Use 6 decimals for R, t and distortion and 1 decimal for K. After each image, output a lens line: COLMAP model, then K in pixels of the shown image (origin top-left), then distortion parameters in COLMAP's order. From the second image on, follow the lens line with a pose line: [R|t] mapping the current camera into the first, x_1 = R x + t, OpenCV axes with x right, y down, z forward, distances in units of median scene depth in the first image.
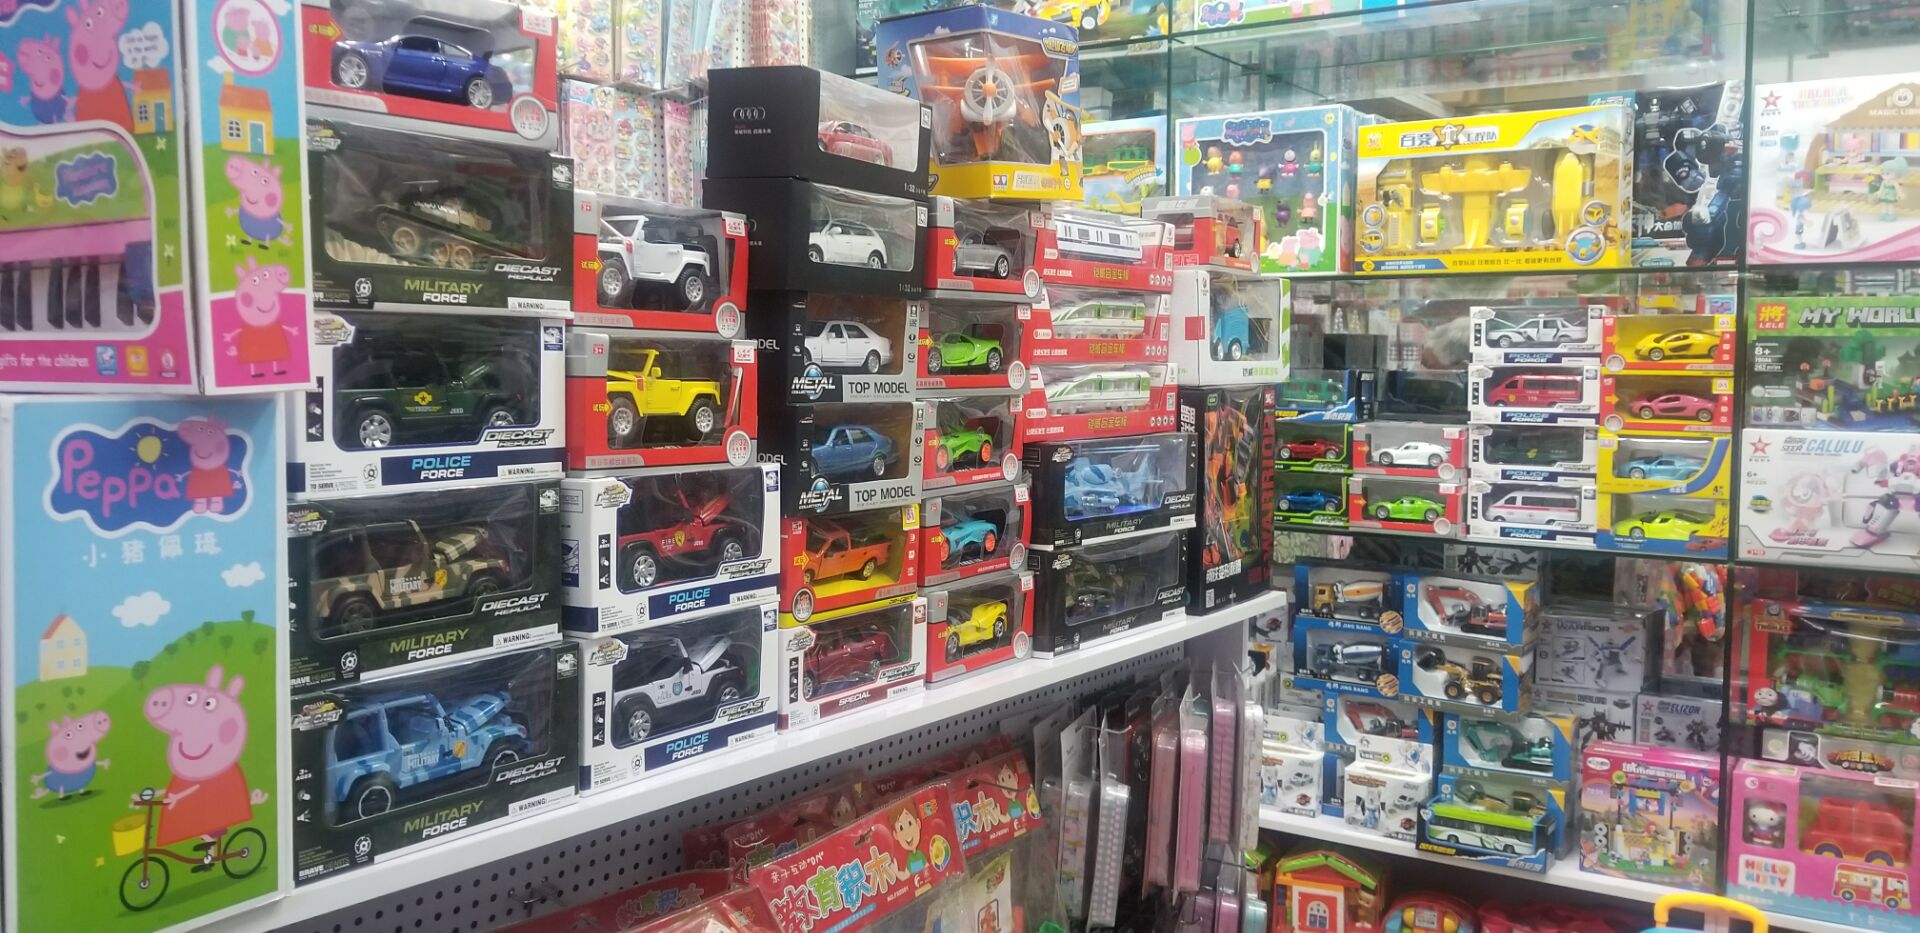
lens RADIAL K [[1529.7, 0, 959.2], [0, 1529.7, 463.3], [0, 0, 1]] dist [-0.011169, -0.006800]
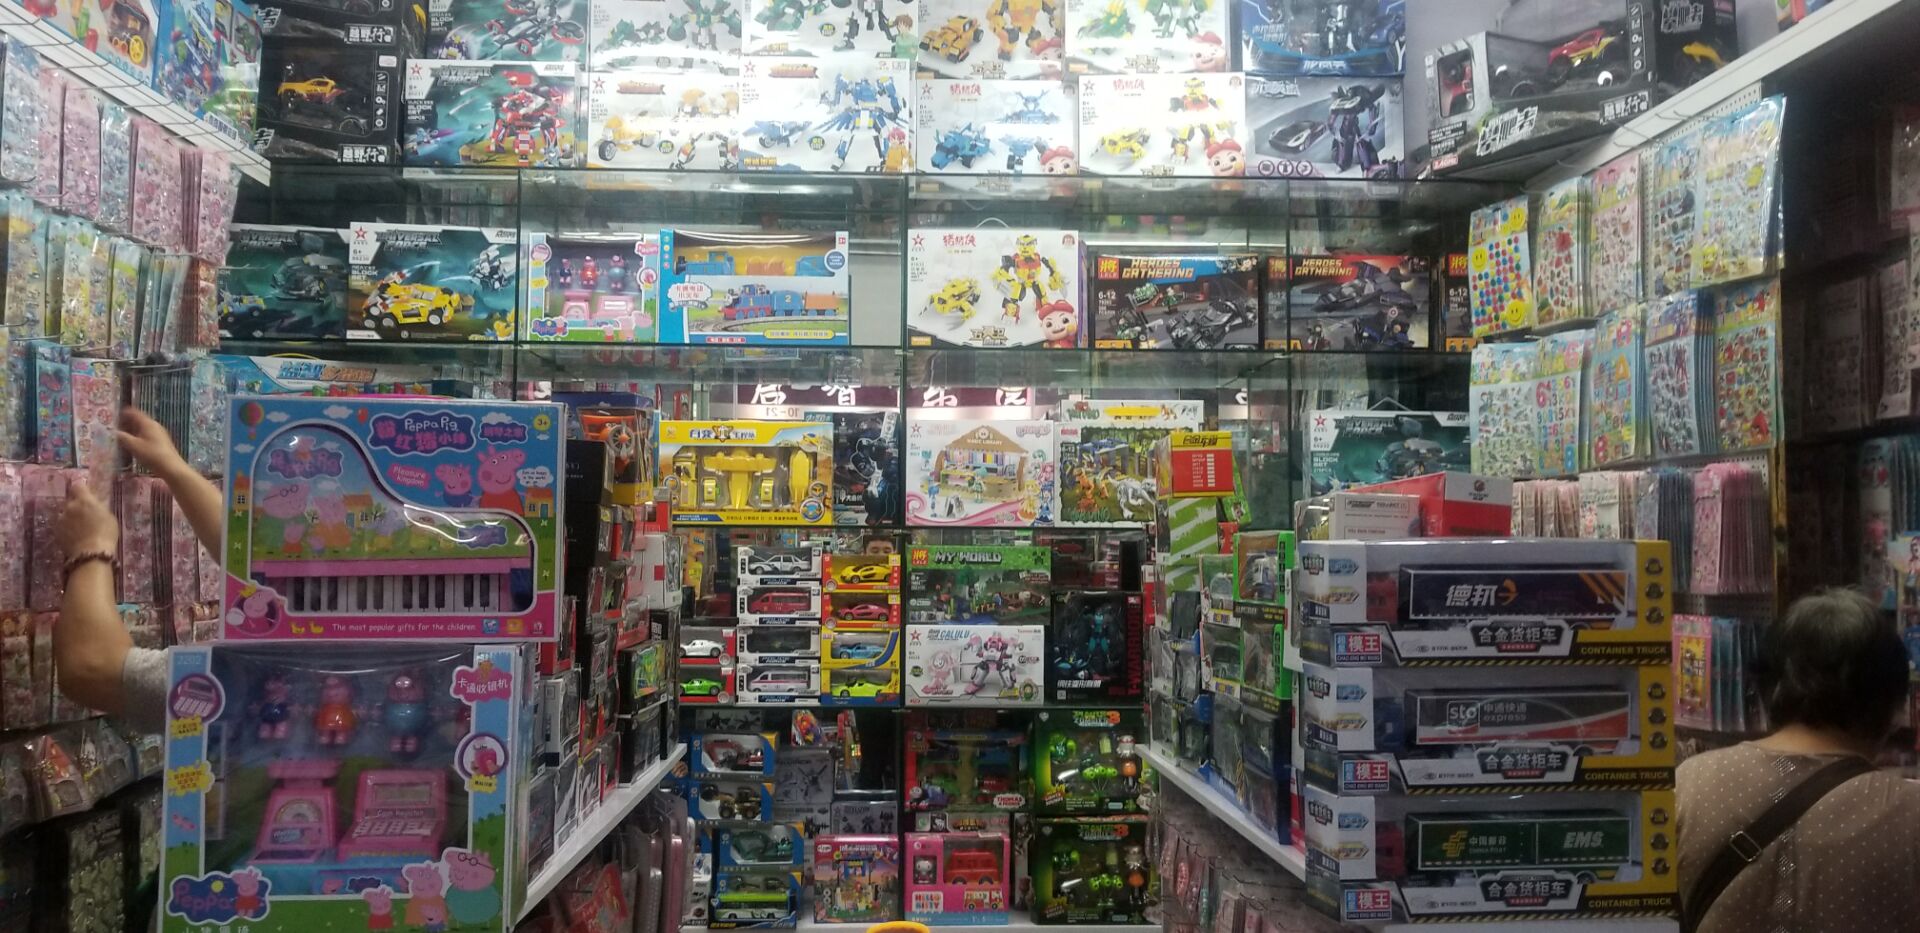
lens RADIAL K [[1529.7, 0, 962.0], [0, 1529.7, 468.6], [0, 0, 1]] dist [-0.011169, -0.006800]
pose [[0.785899, 0.034752, 0.617377, -0.434952], [0.039810, 0.993505, -0.106601, -0.011682], [-0.617072, 0.108356, 0.779411, -0.318204]]
